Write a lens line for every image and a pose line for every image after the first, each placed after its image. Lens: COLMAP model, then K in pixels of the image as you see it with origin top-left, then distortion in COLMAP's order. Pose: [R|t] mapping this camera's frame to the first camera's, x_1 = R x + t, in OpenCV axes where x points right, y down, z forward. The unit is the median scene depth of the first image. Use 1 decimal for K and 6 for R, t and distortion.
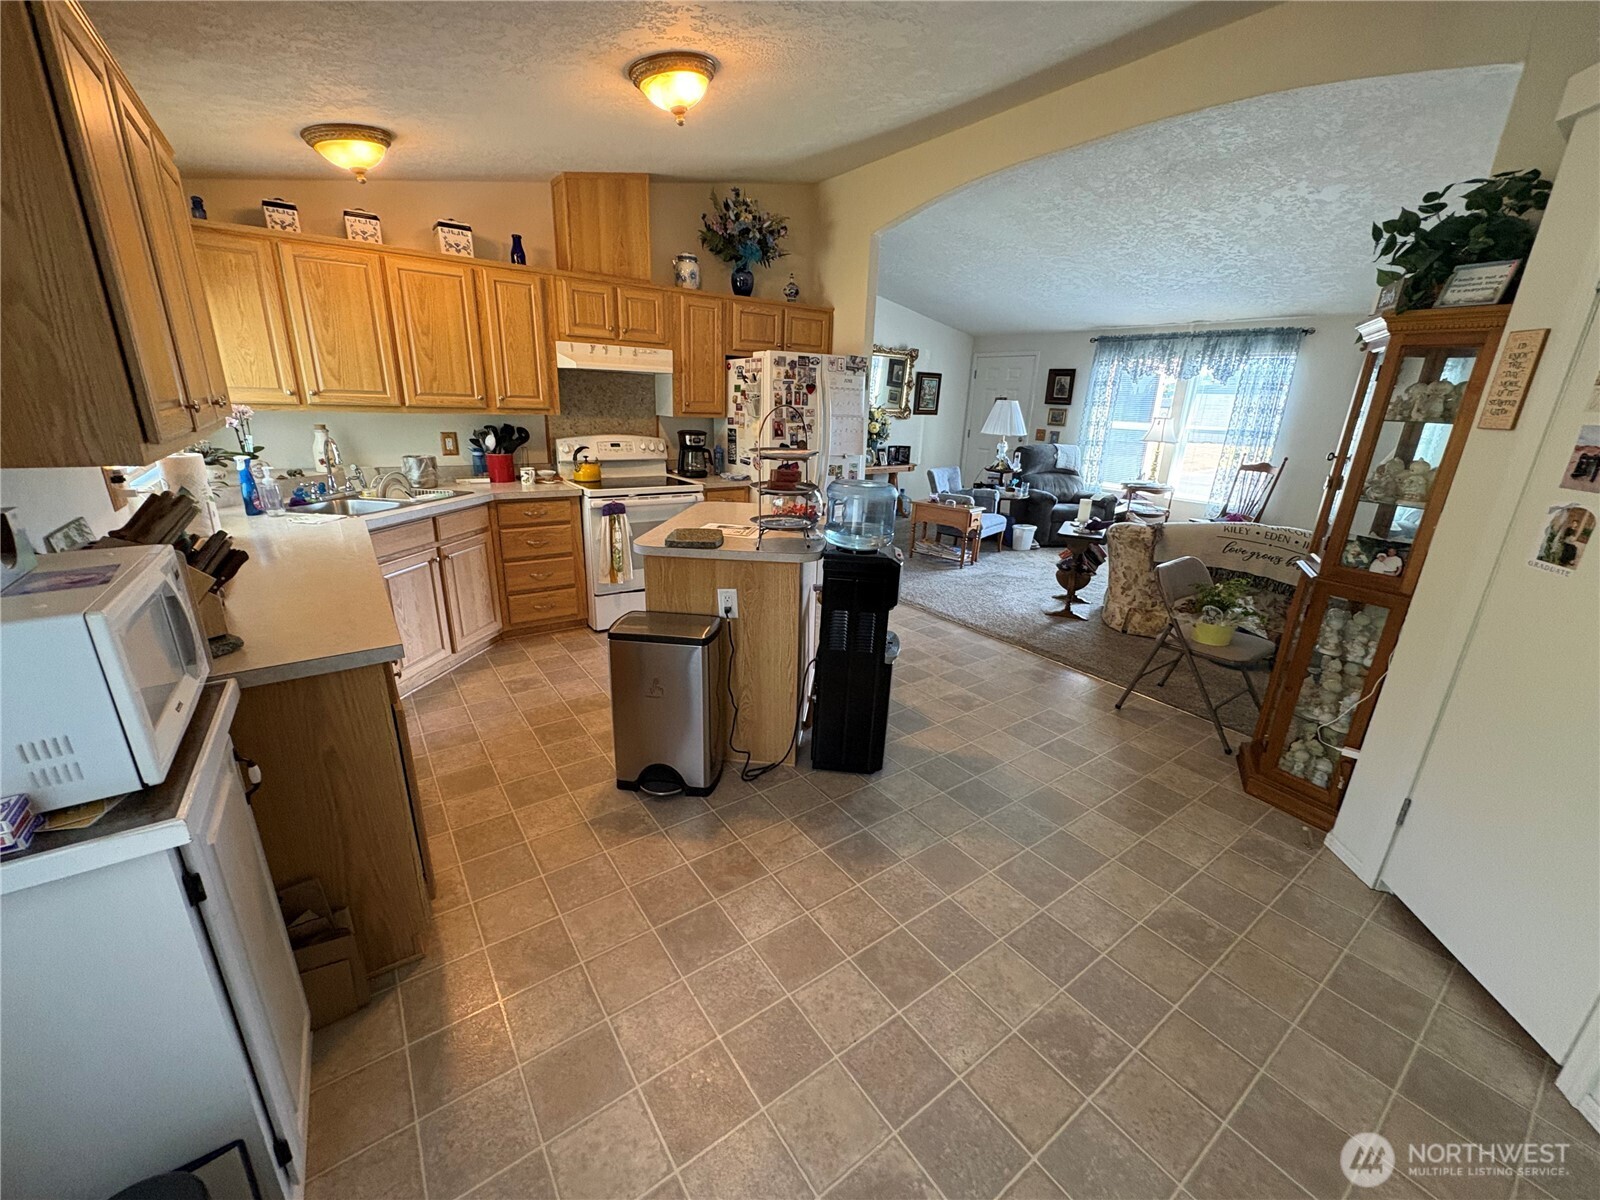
lens RADIAL K [[632.6, 0, 801.0], [0, 632.6, 598.3], [0, 0, 1]] dist [-0.003802, 0.000392]
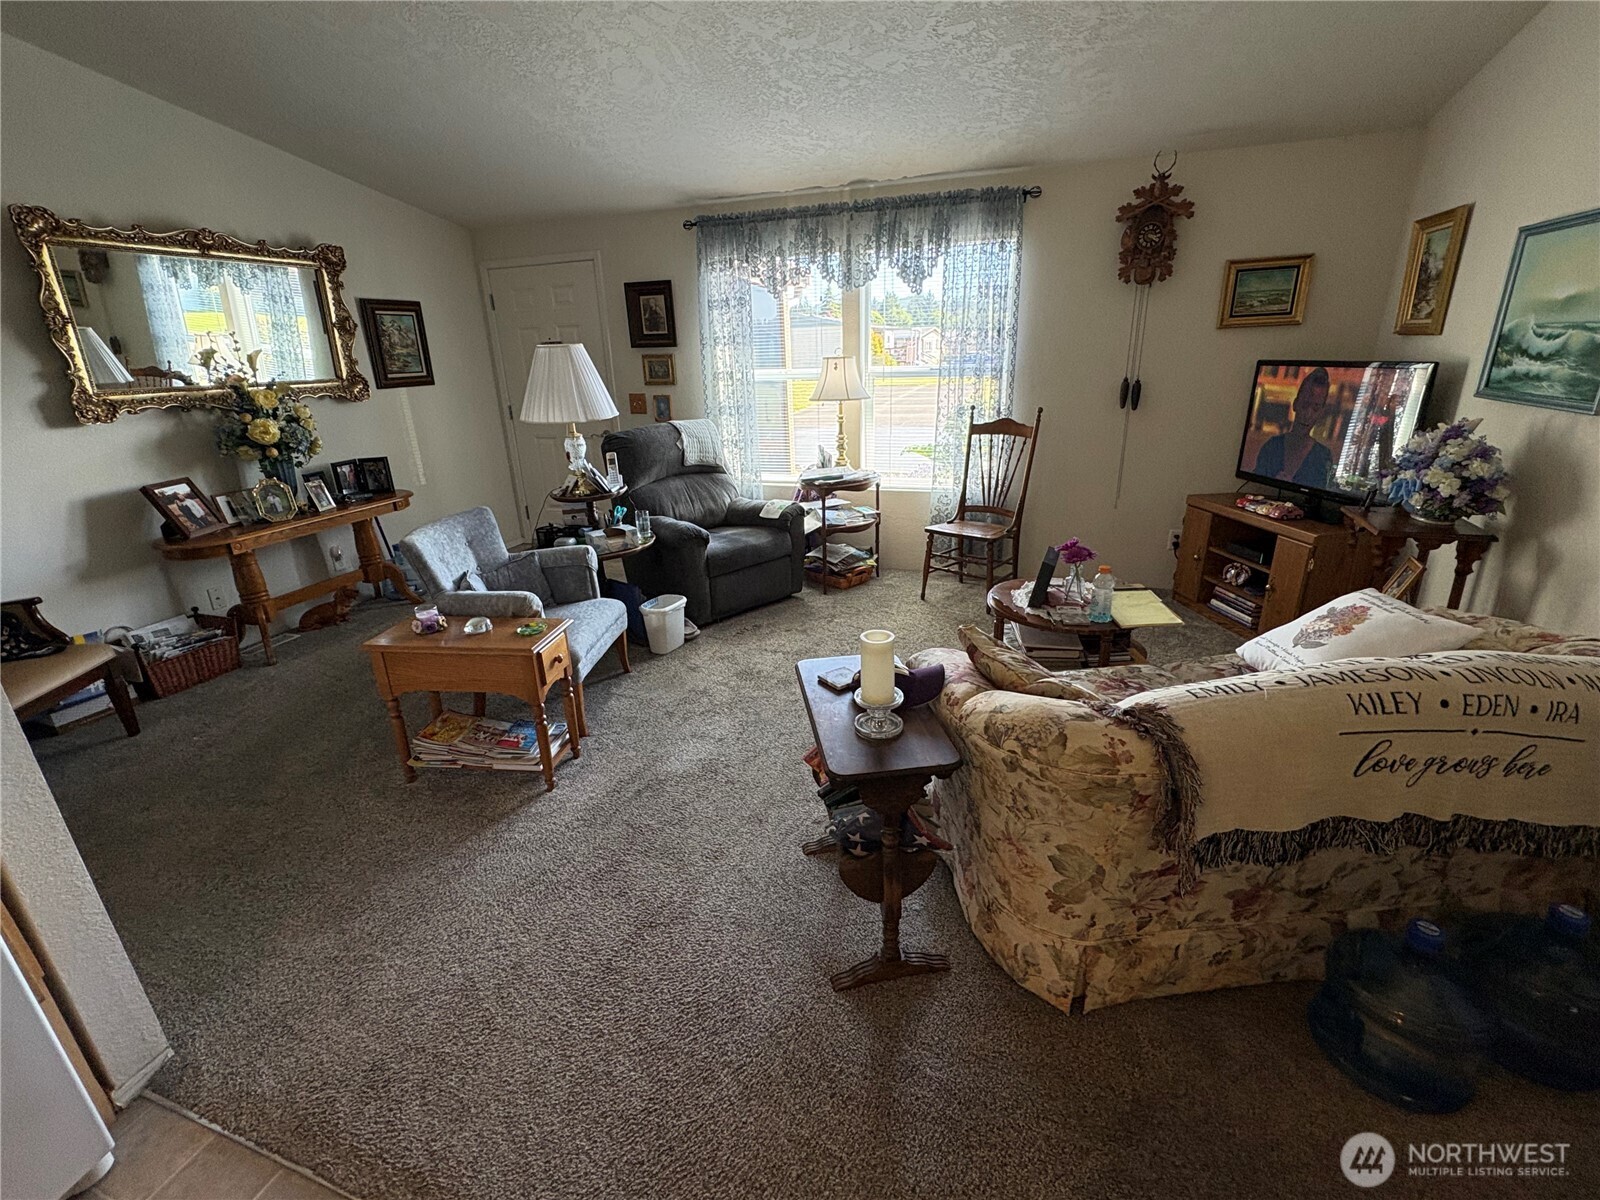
lens RADIAL K [[695.6, 0, 795.8], [0, 695.6, 599.5], [0, 0, 1]] dist [-0.003360, 0.000579]
pose [[0.824505, -0.249999, 0.507634, 0.254456], [0.229726, 0.967740, 0.103467, -0.225834], [-0.517124, 0.031308, 0.855337, 0.747676]]
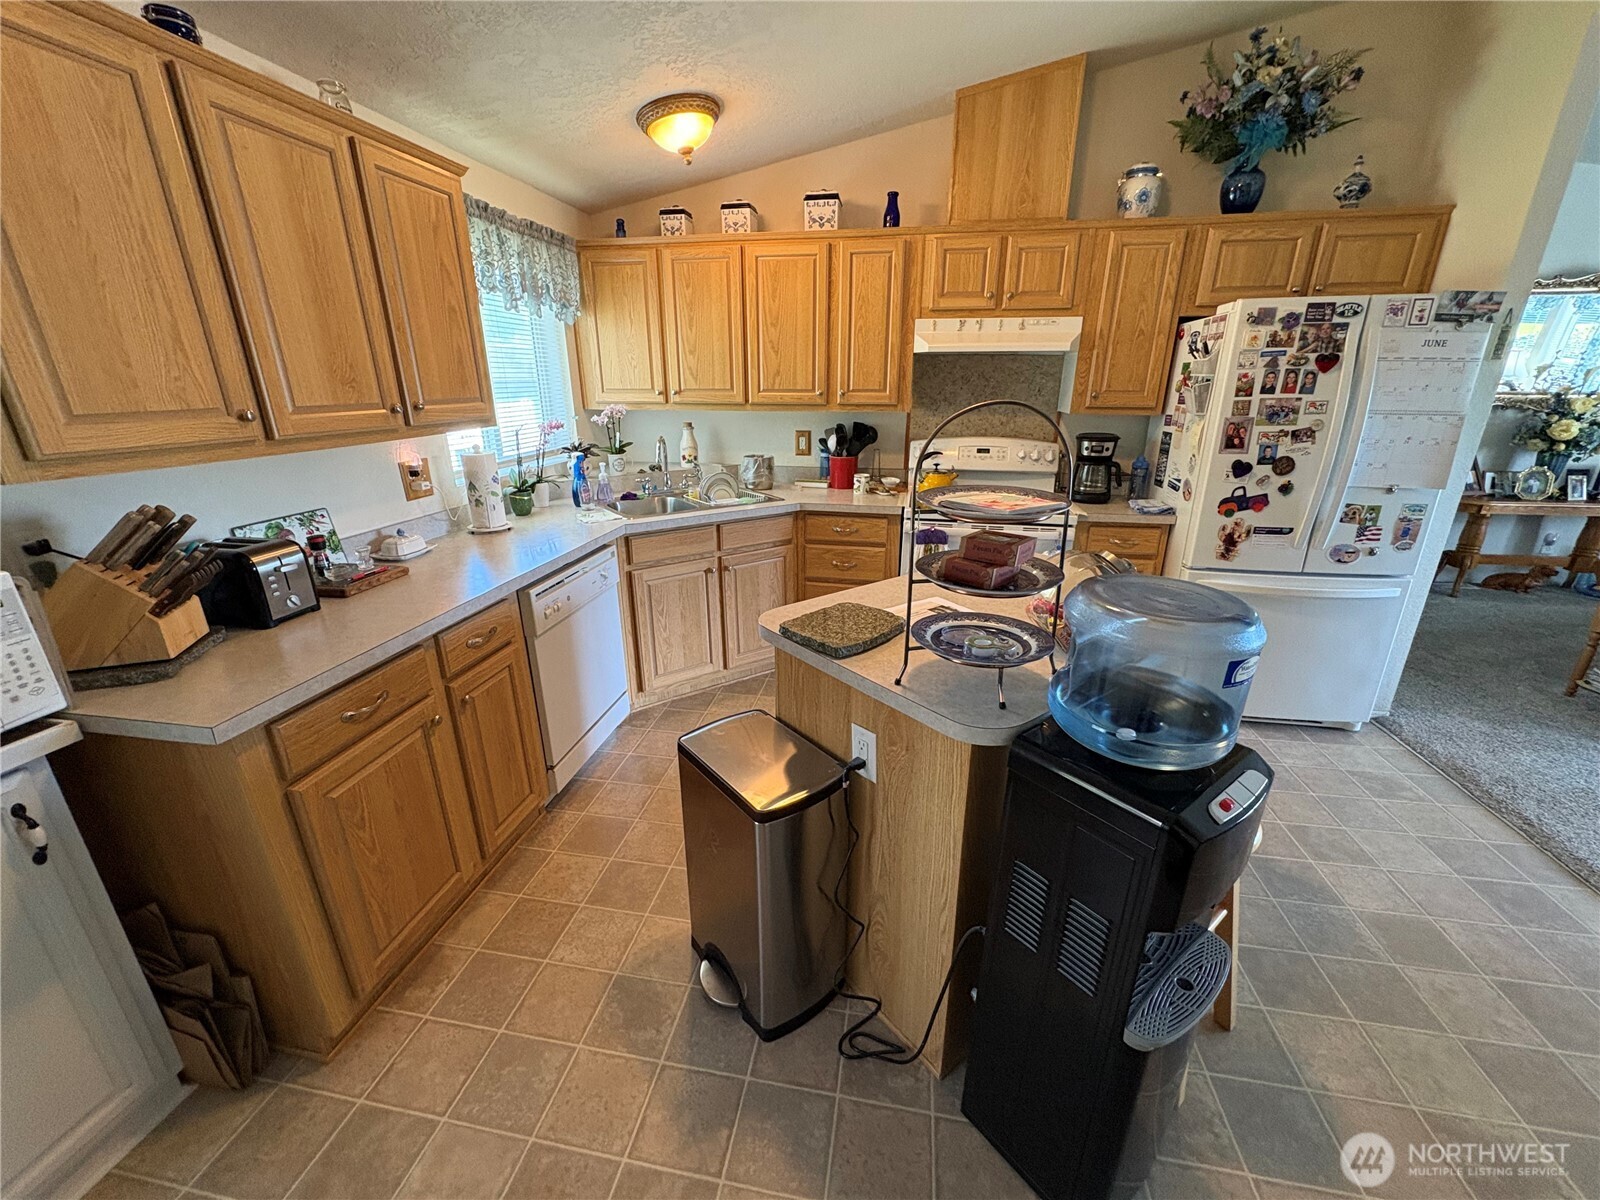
lens RADIAL K [[632.6, 0, 797.3], [0, 632.6, 597.9], [0, 0, 1]] dist [-0.003802, 0.000392]
pose [[0.689101, 0.204128, -0.695321, 0.118238], [-0.194416, 0.976408, 0.093971, -0.096015], [0.698099, 0.070426, 0.712530, 0.308062]]
